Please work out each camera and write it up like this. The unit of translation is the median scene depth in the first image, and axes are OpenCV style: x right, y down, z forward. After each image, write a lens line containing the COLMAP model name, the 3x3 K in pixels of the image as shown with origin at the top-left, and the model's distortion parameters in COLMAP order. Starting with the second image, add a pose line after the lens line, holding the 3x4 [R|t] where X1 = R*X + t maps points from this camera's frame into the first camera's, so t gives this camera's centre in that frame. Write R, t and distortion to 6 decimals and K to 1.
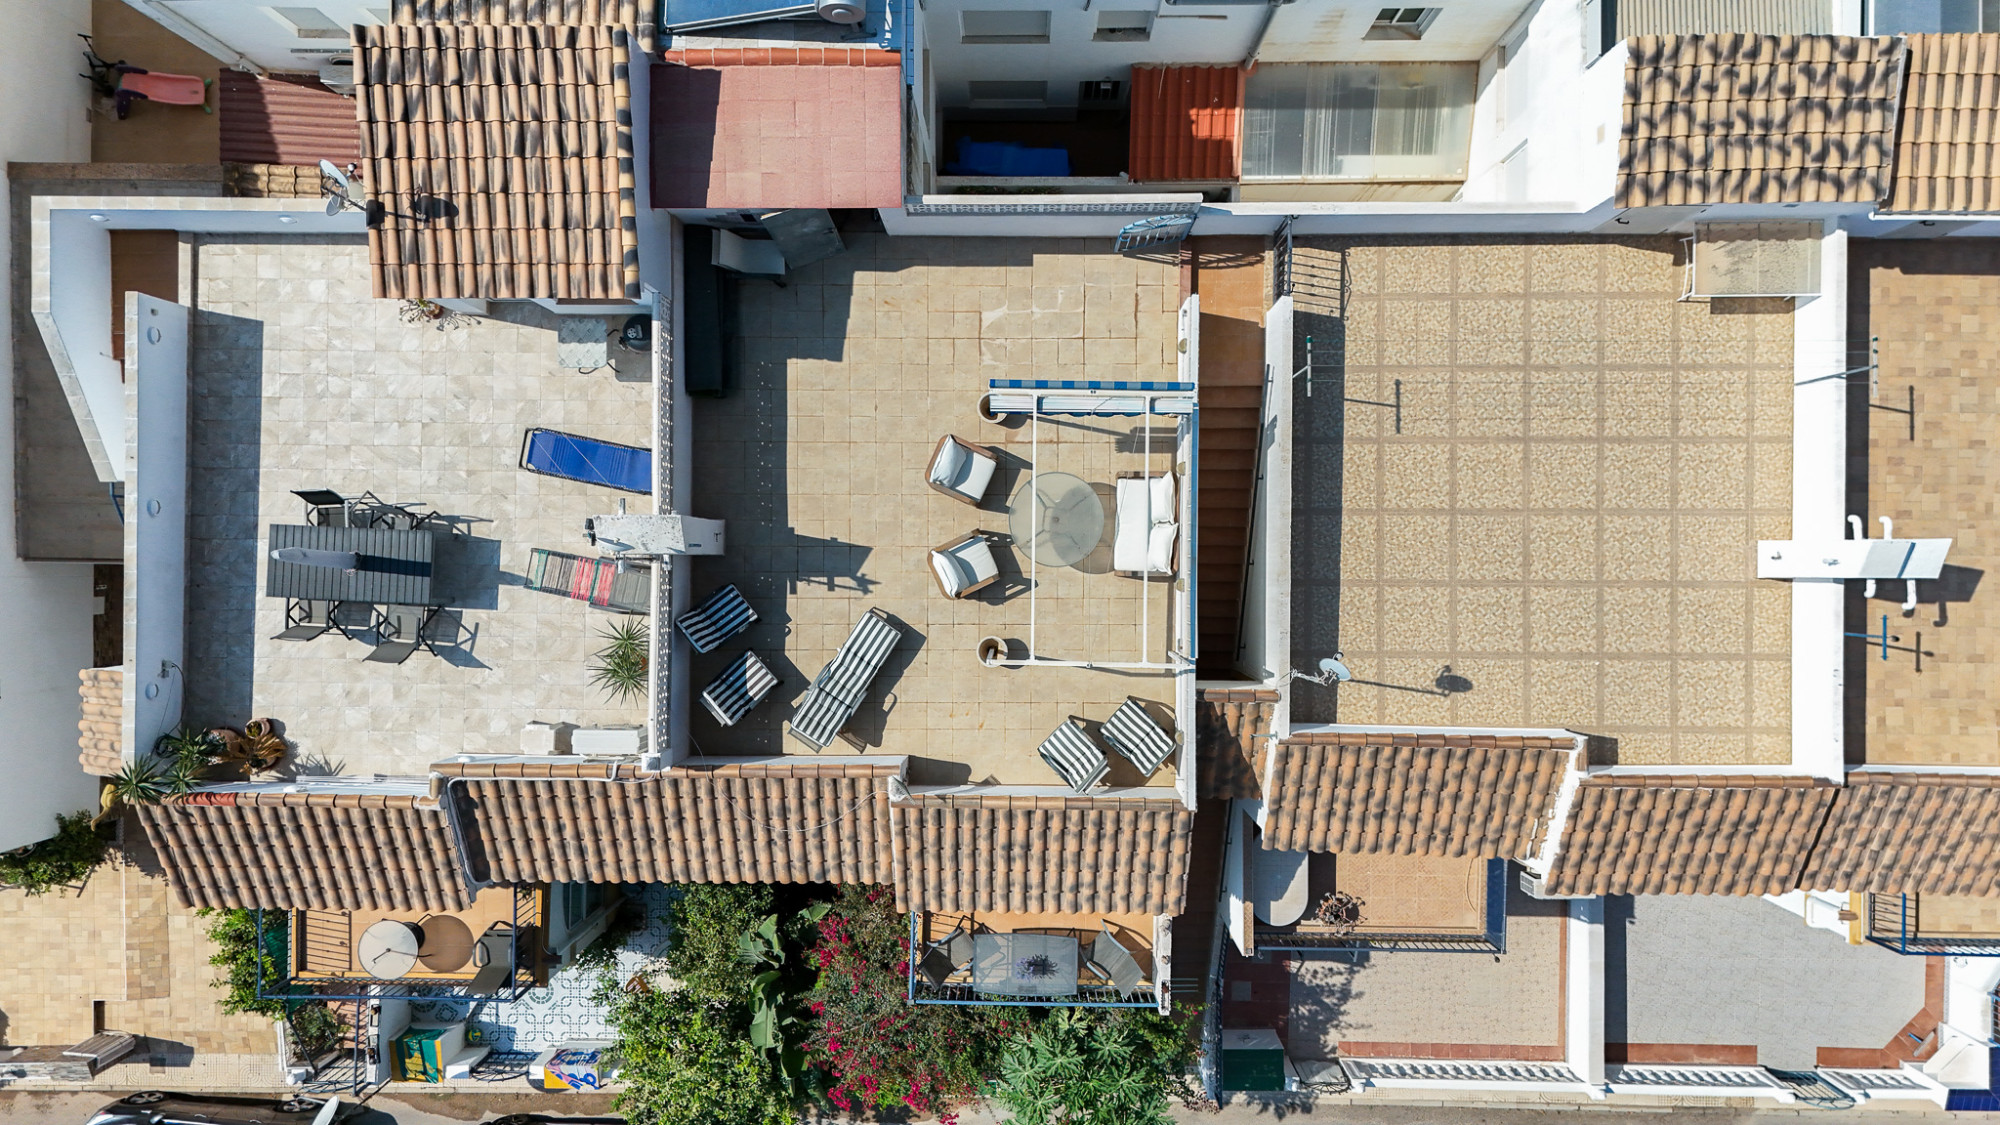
lens RADIAL K [[1461.3, 0, 985.0], [0, 1461.3, 566.6], [0, 0, 1]] dist [0.076160, -0.074375]
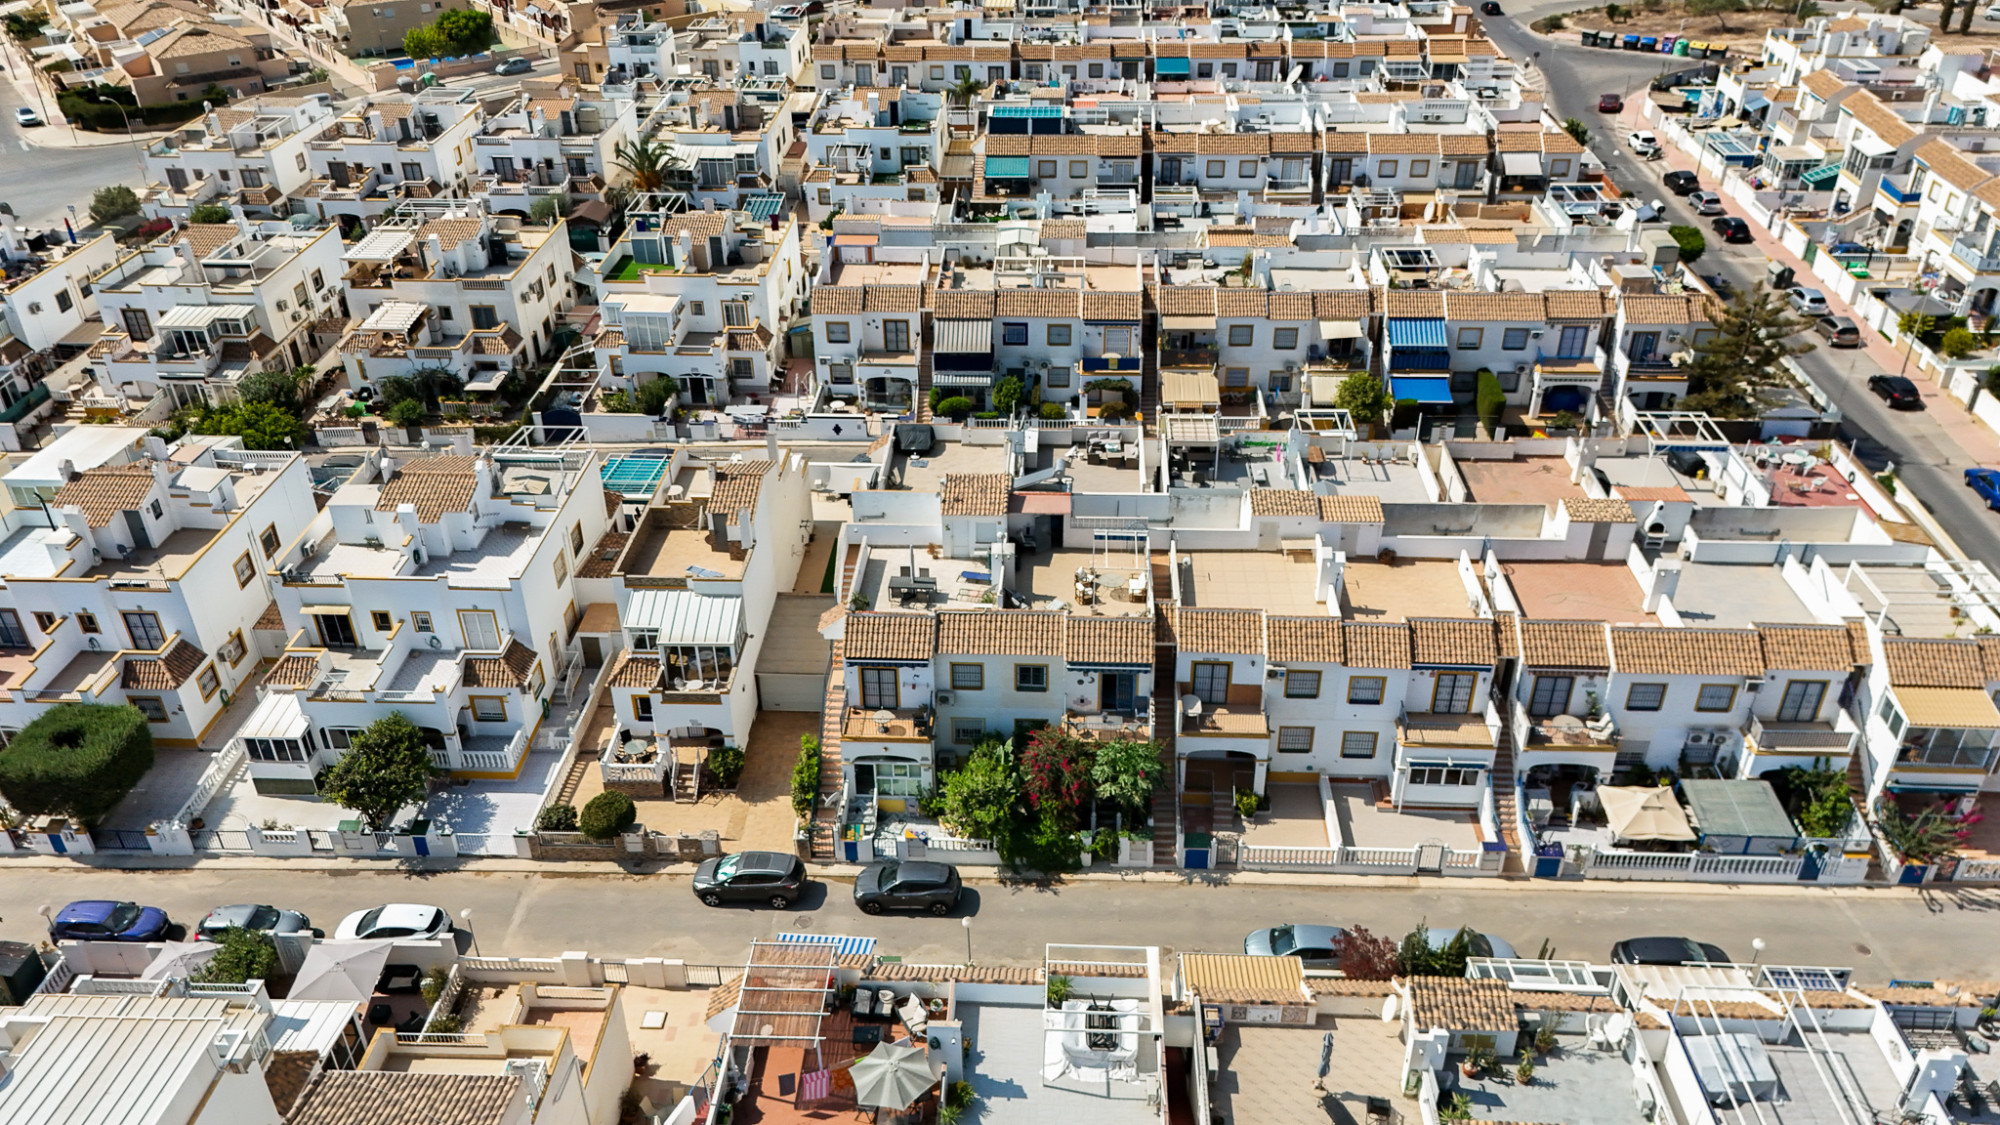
lens RADIAL K [[1461.3, 0, 985.0], [0, 1461.3, 566.6], [0, 0, 1]] dist [0.076160, -0.074375]
pose [[0.998703, 0.035153, -0.036840, -0.123685], [-0.049916, 0.532915, -0.844695, 2.842223], [-0.010061, 0.845438, 0.533979, -0.883016]]
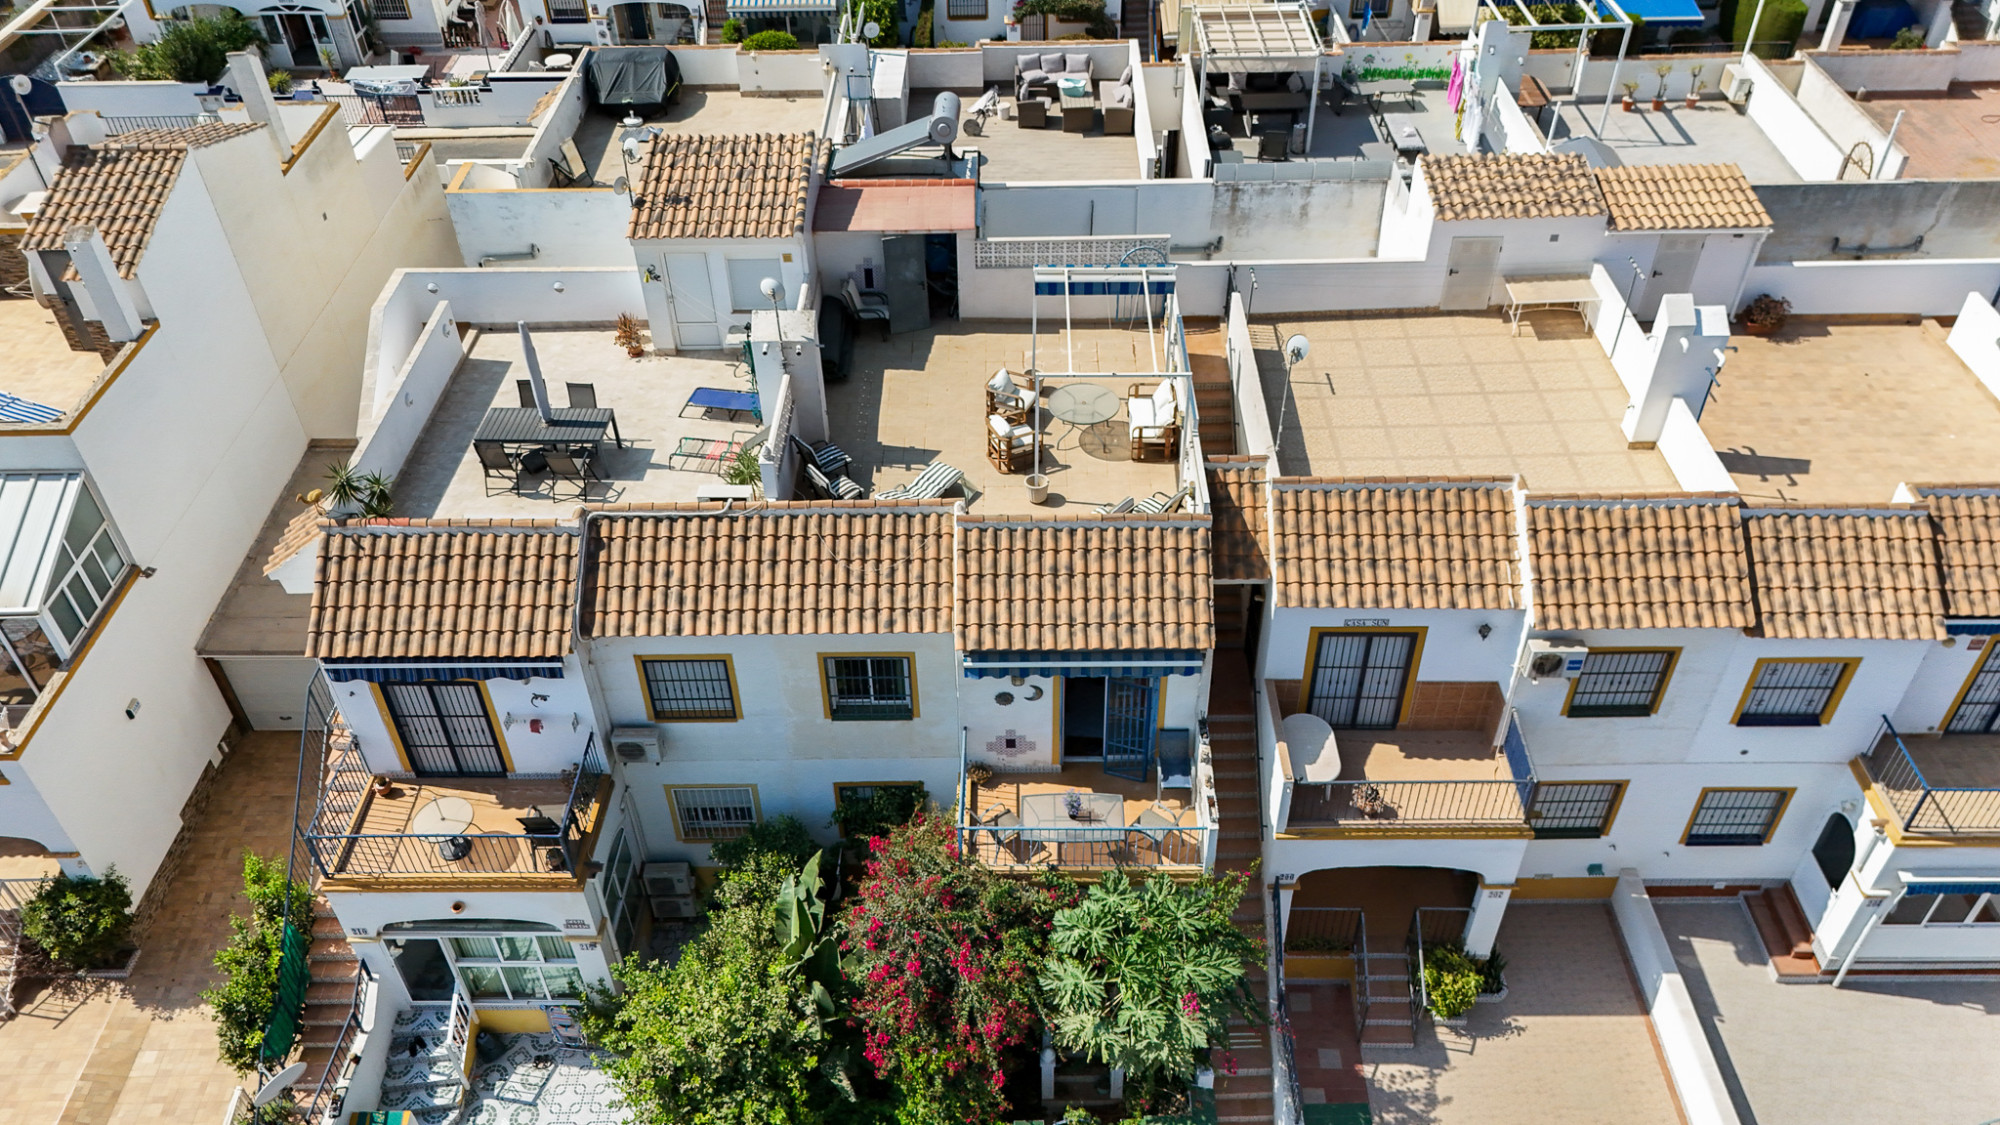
lens RADIAL K [[1461.3, 0, 985.0], [0, 1461.3, 566.6], [0, 0, 1]] dist [0.076160, -0.074375]
pose [[0.999973, 0.007219, -0.001055, -0.036681], [-0.005531, 0.655780, -0.754932, 1.023231], [-0.004758, 0.754917, 0.655803, 0.231226]]
